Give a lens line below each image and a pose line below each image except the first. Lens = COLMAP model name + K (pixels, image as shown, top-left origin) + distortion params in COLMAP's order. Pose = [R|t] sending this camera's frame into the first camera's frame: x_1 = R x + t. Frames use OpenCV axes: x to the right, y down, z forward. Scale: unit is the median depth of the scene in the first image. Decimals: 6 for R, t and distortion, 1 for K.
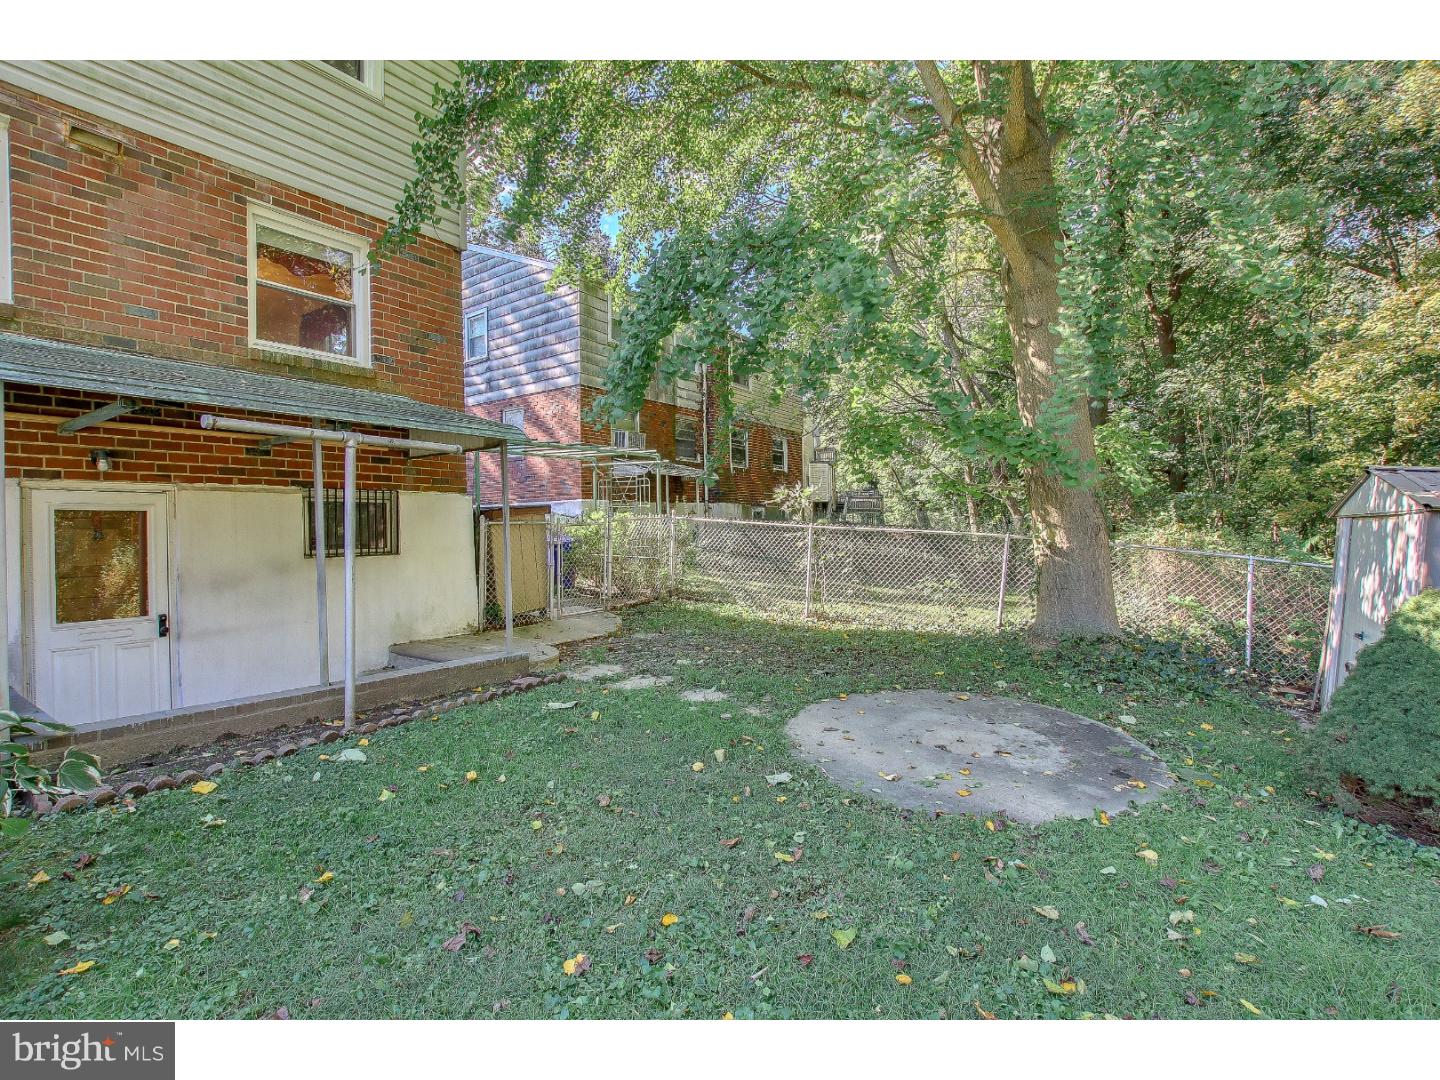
lens RADIAL K [[690.1, 0, 724.3], [0, 690.1, 535.4], [0, 0, 1]] dist [-0.033594, 0.004204]
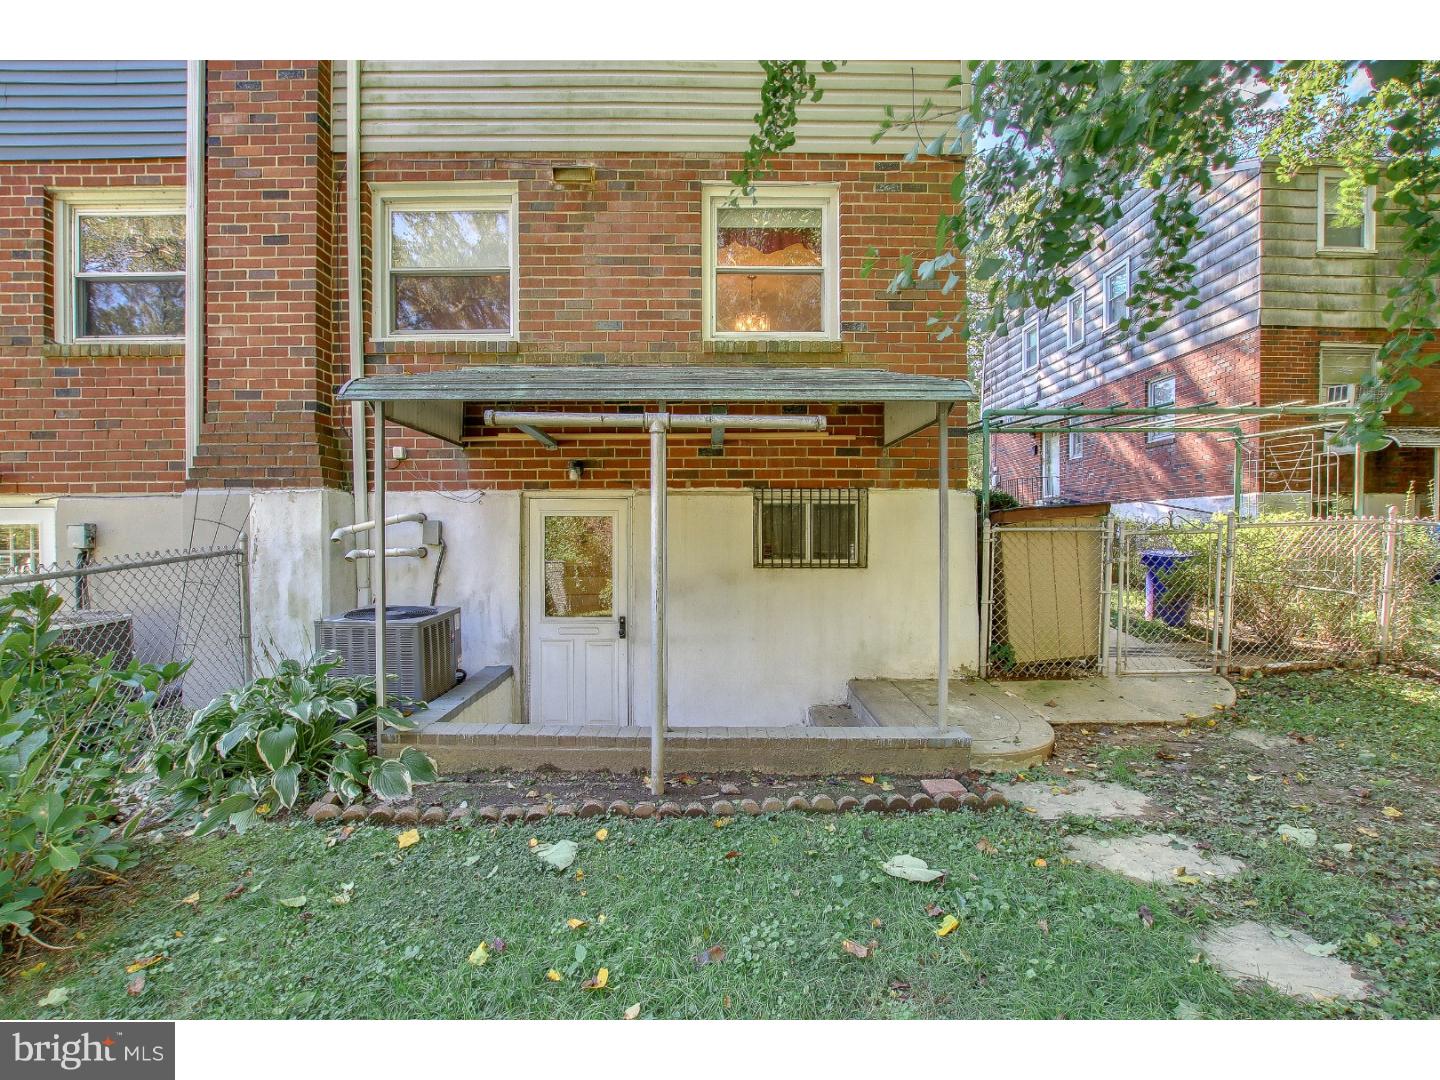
lens RADIAL K [[690.1, 0, 683.2], [0, 690.1, 551.6], [0, 0, 1]] dist [-0.033594, 0.004204]
pose [[0.568364, 0.035136, -0.822026, 0.072487], [-0.015992, 0.999371, 0.031659, -0.015137], [0.822621, -0.004848, 0.568569, 0.409702]]
